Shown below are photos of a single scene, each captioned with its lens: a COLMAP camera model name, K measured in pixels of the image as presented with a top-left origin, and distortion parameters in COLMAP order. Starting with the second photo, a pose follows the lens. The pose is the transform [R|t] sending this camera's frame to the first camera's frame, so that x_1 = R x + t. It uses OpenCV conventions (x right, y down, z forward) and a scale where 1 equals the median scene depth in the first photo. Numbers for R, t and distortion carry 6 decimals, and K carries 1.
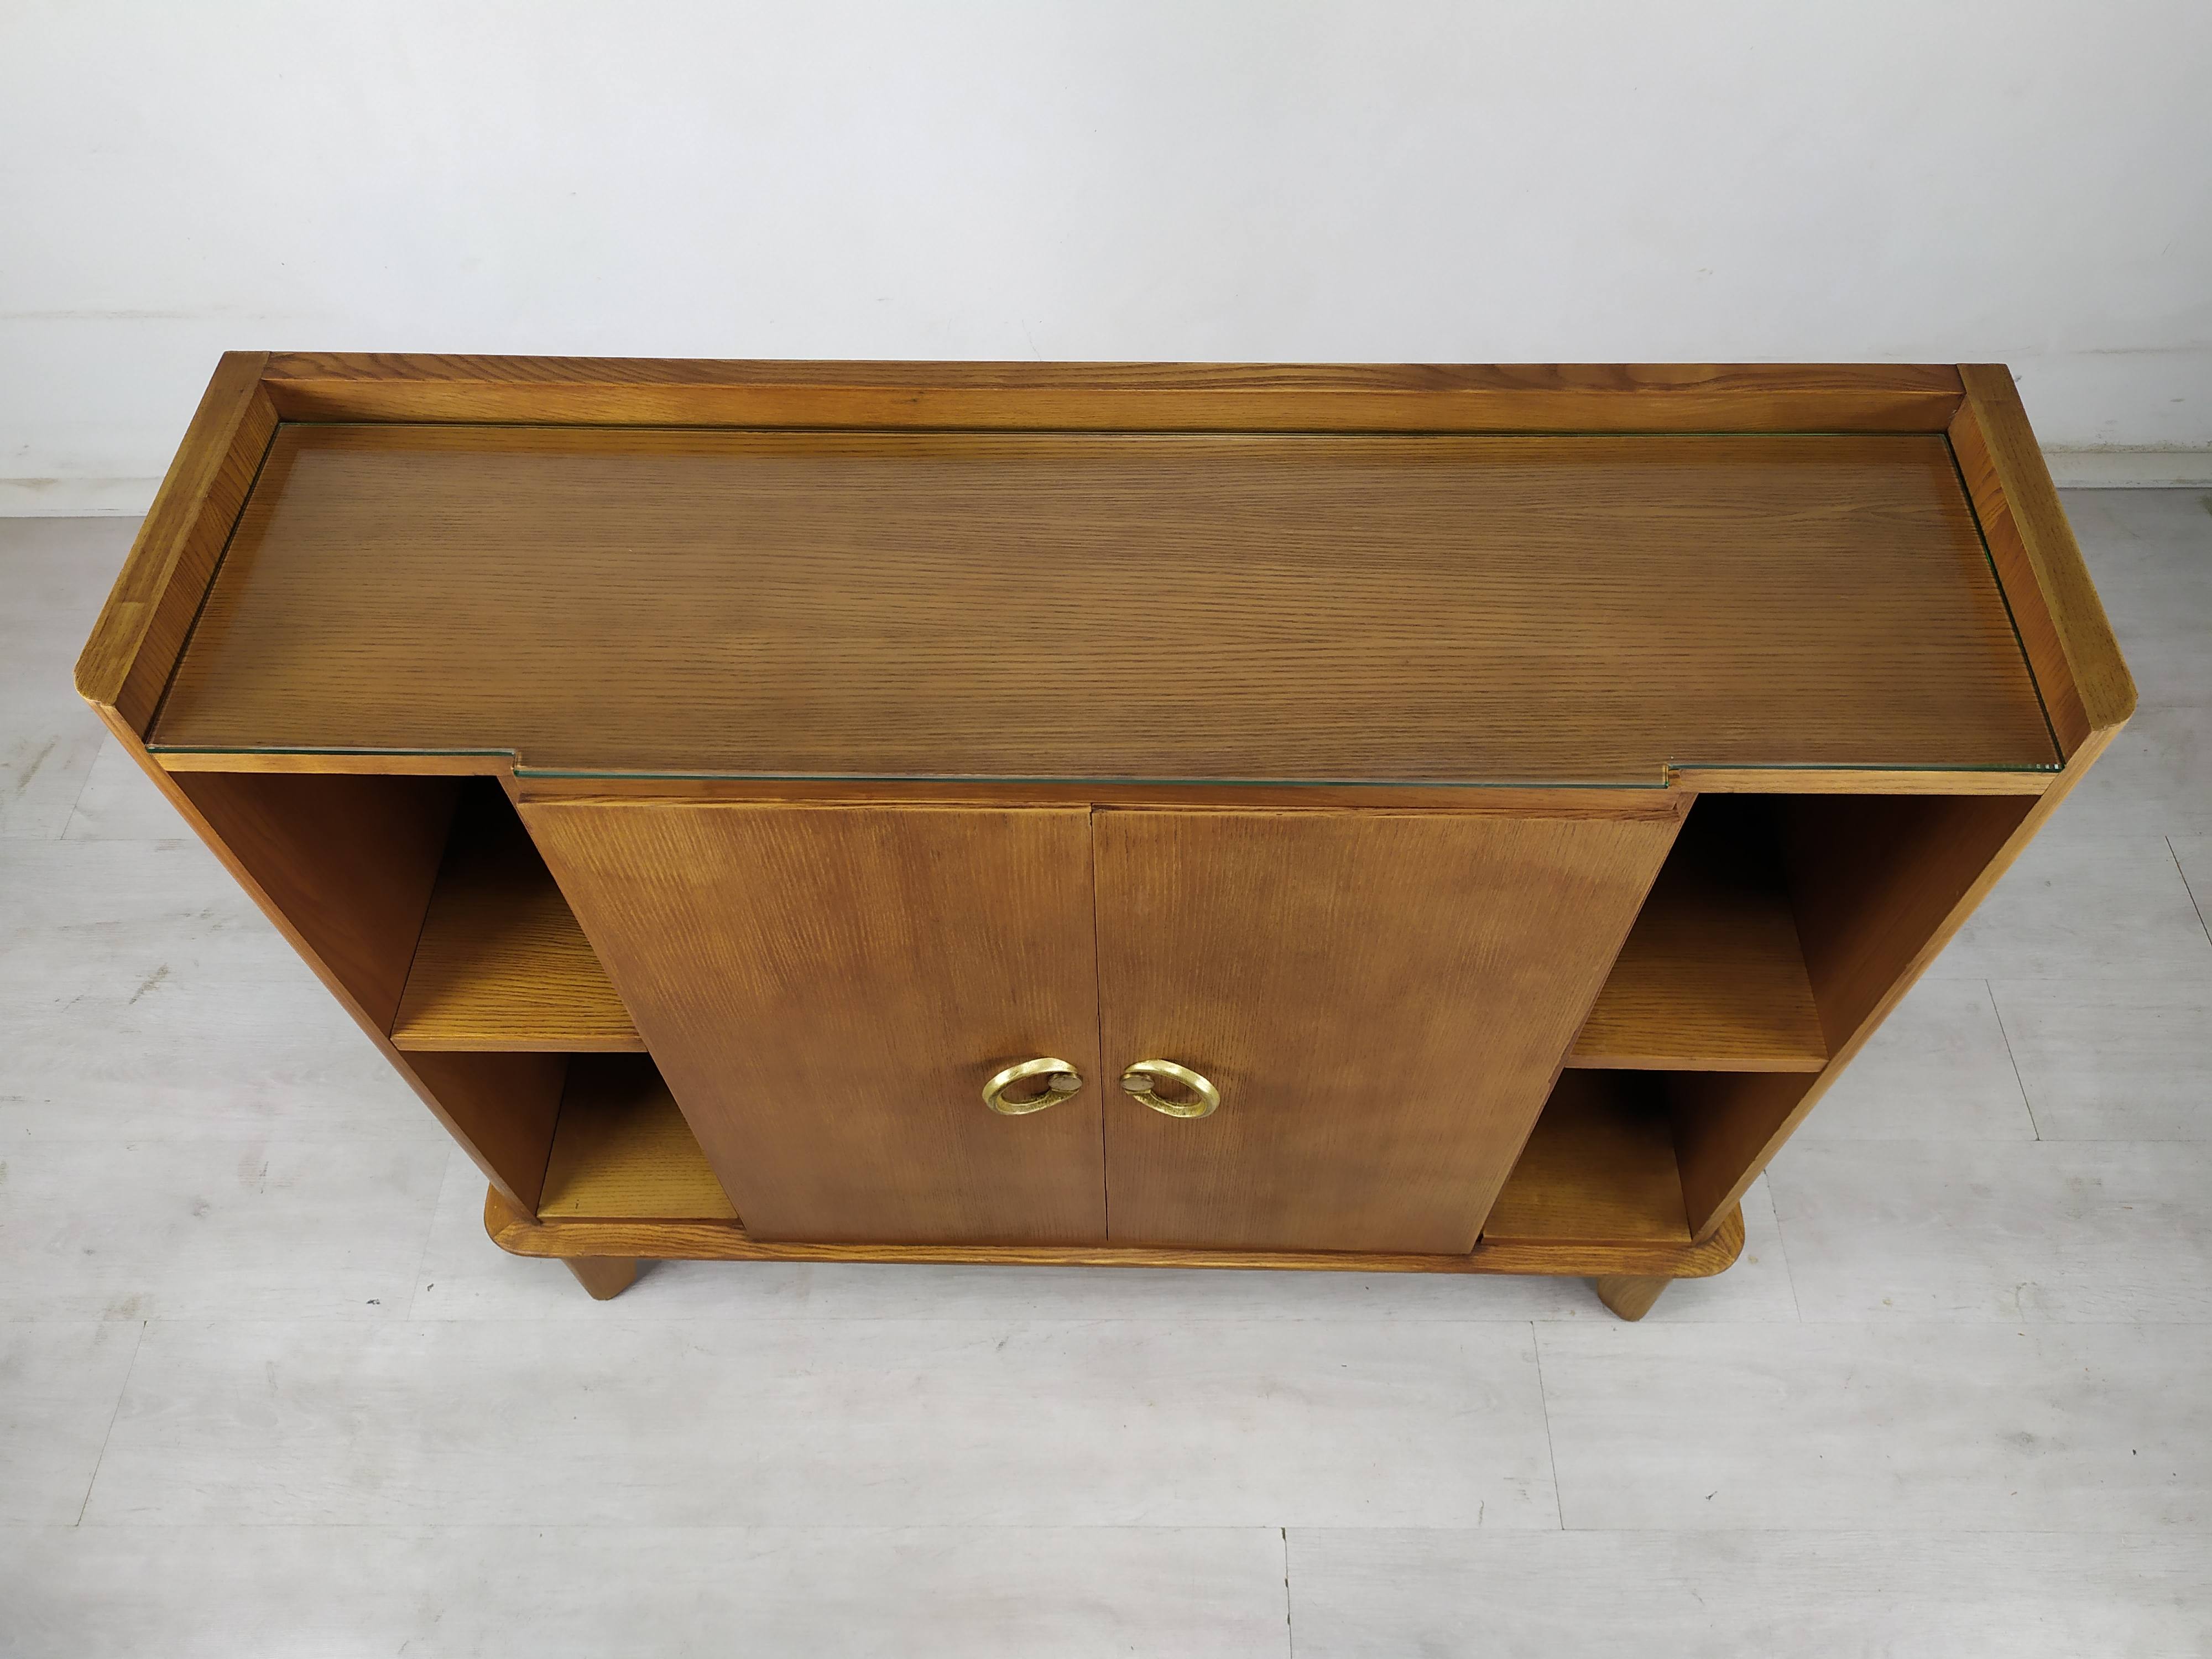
lens RADIAL K [[1667.0, 0, 1106.0], [0, 1667.0, 829.5], [0, 0, 1]] dist [0.050605, -0.070432]
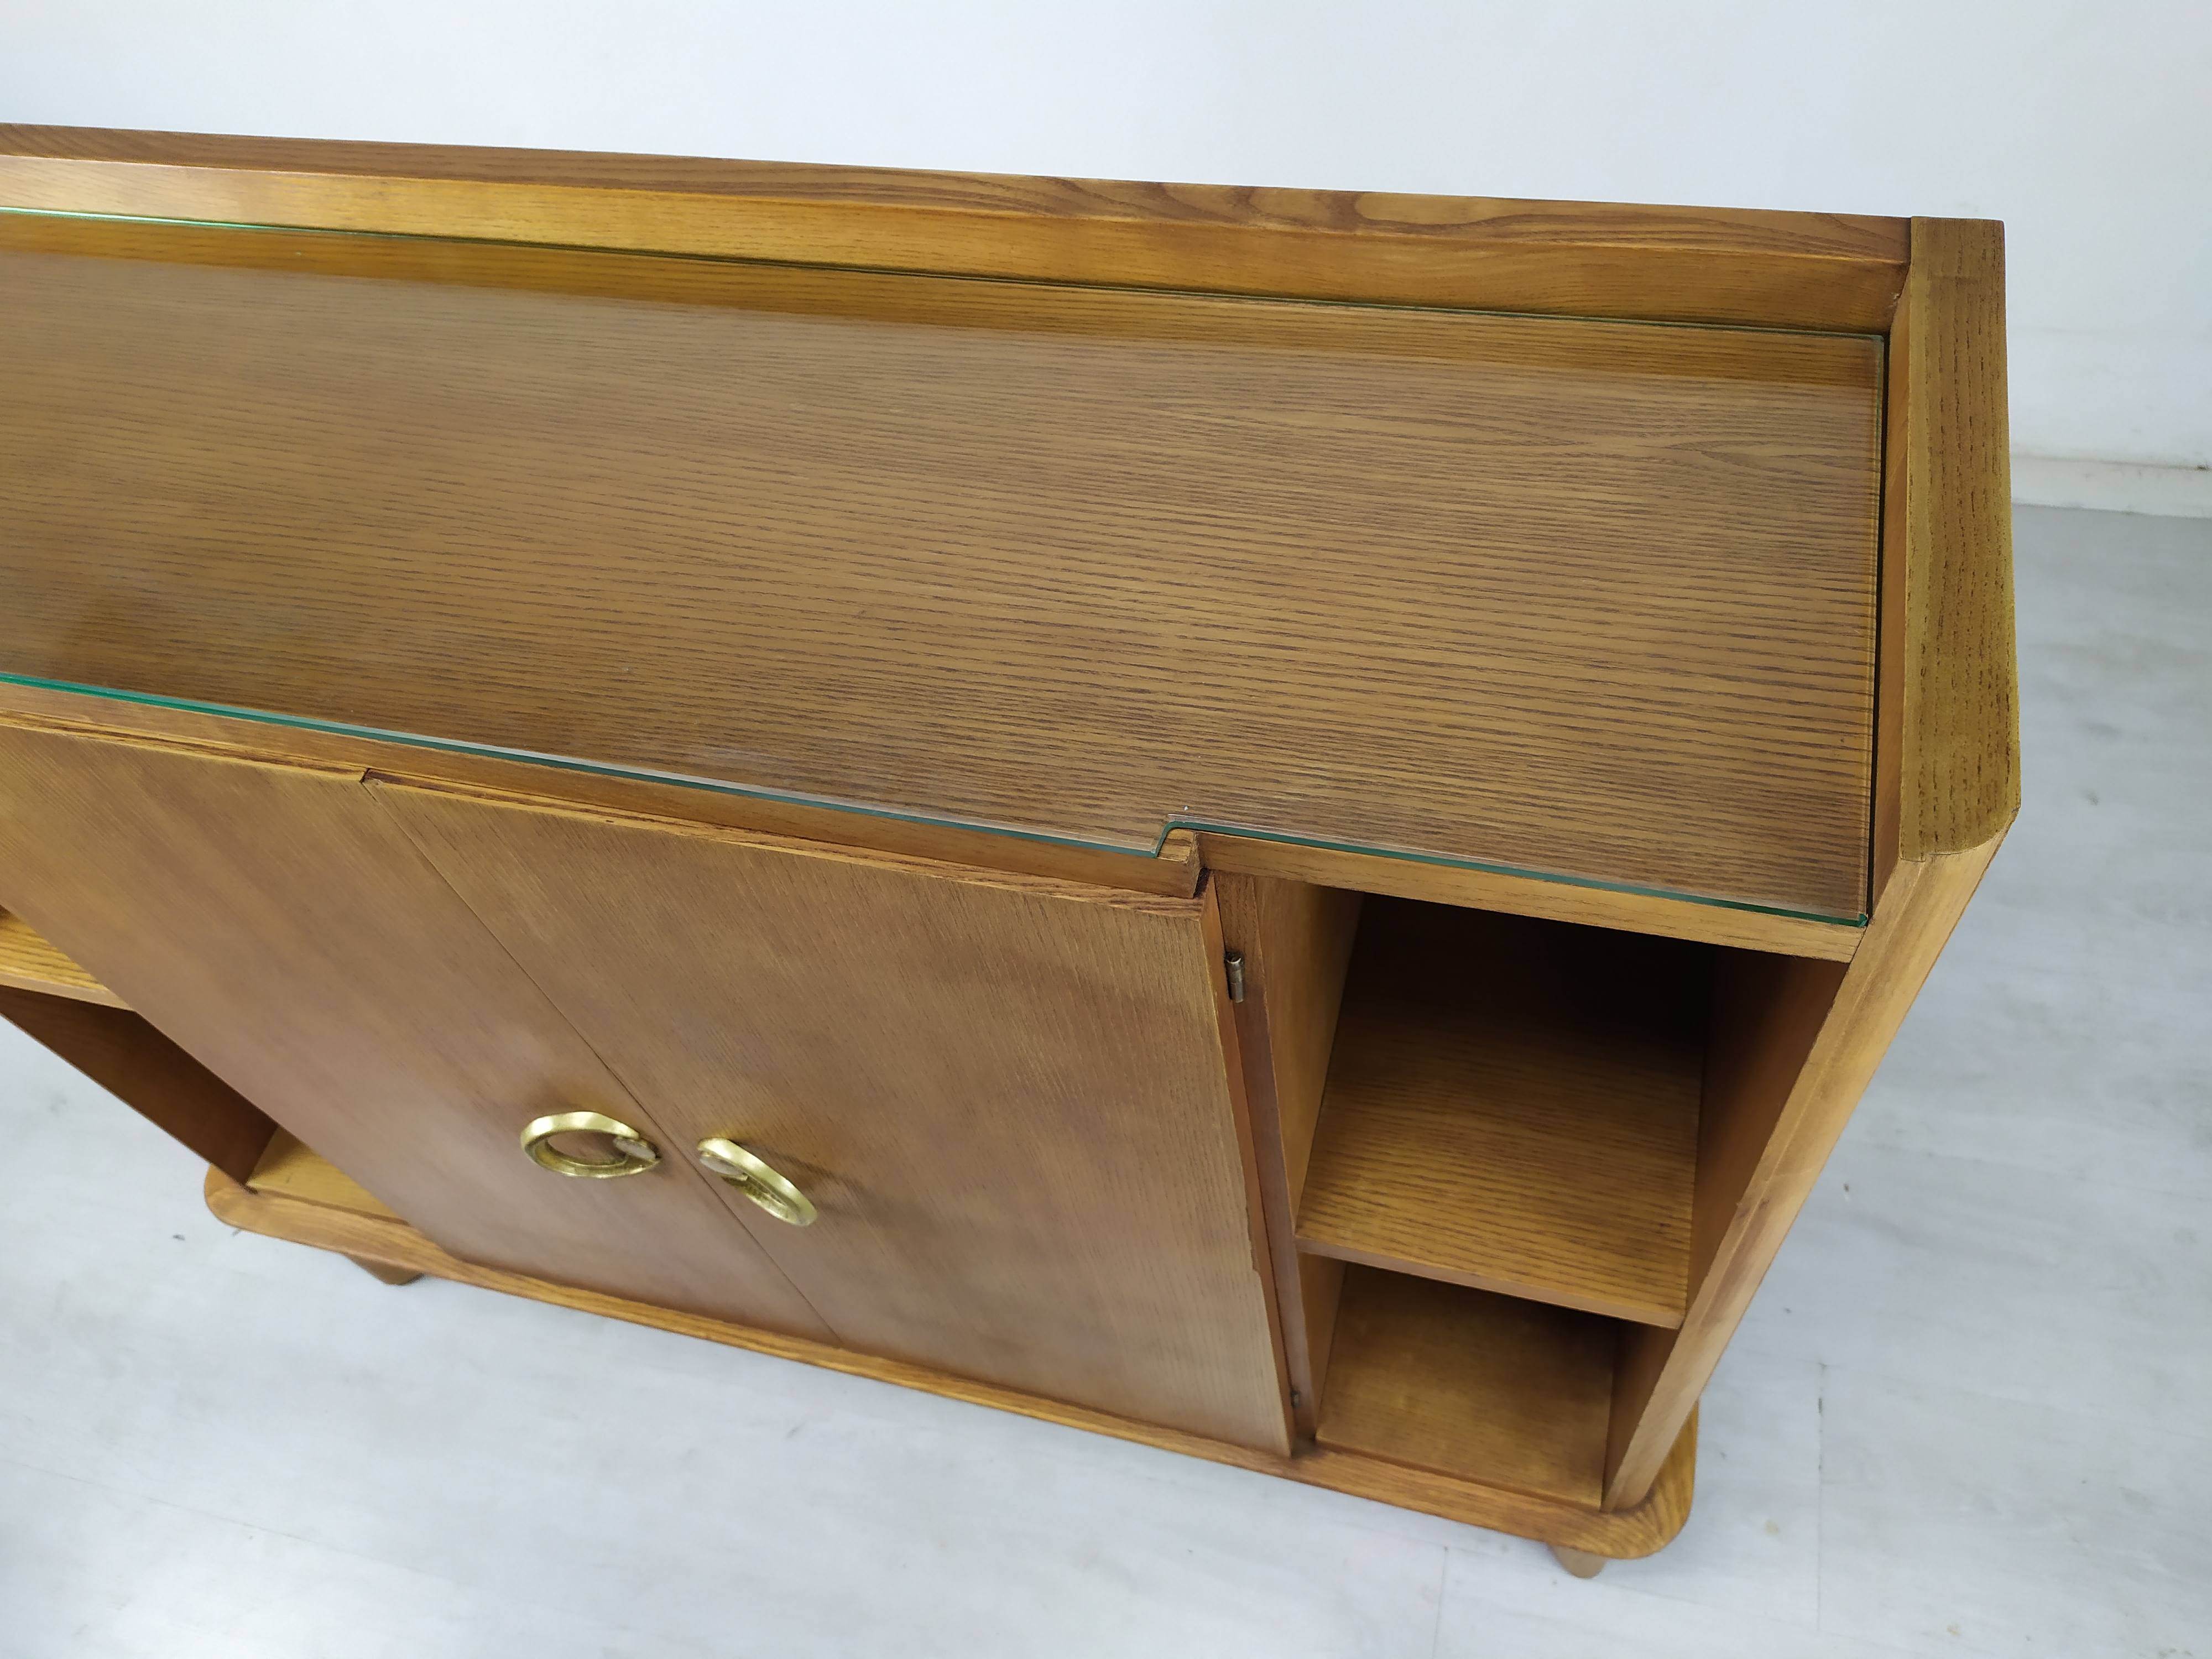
lens RADIAL K [[1682.1, 0, 1113.0], [0, 1682.1, 822.2], [0, 0, 1]] dist [0.043893, -0.058836]
pose [[0.966003, 0.130151, -0.223381, 0.403351], [-0.129925, 0.991398, 0.015777, -0.040540], [0.223512, 0.013782, 0.974604, 0.369734]]
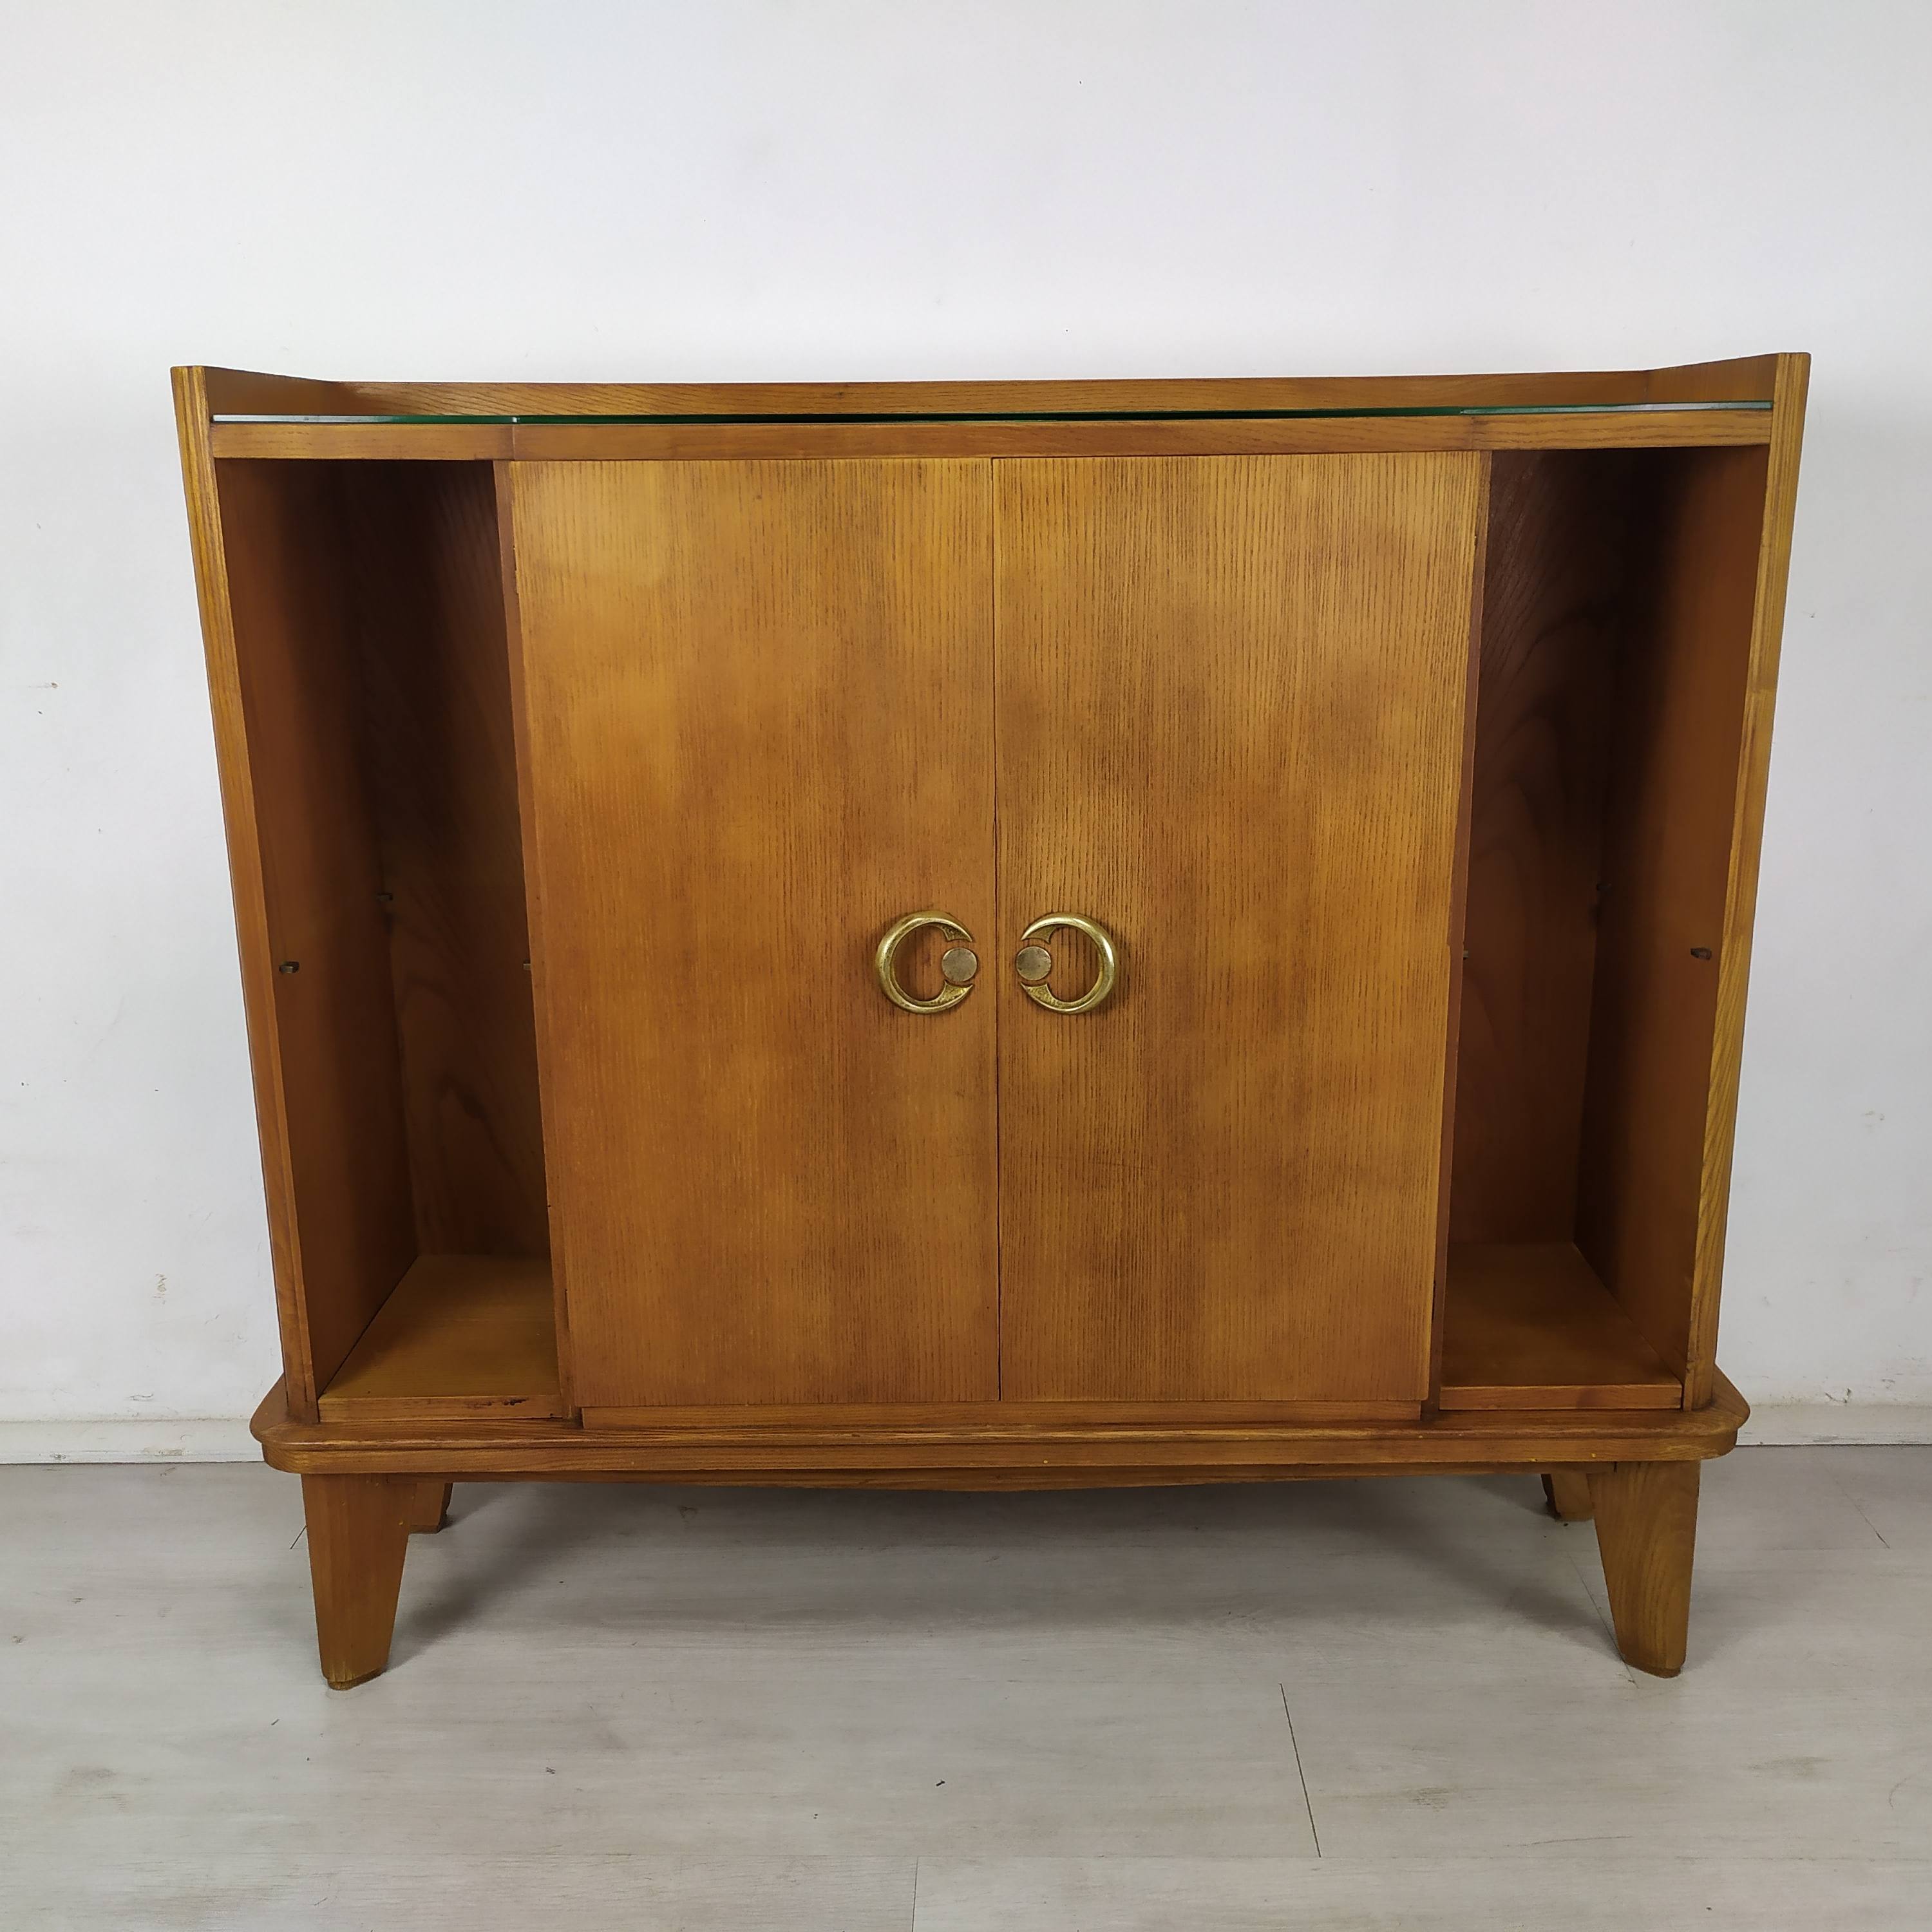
lens RADIAL K [[1954.3, 0, 966.0], [0, 1954.3, 966.0], [0, 0, 1]] dist [0.029264, 0.016720]
pose [[0.999624, -0.004198, 0.027107, -0.062036], [0.021167, 0.746595, -0.664942, 1.095403], [-0.017447, 0.665265, 0.746403, 0.175838]]
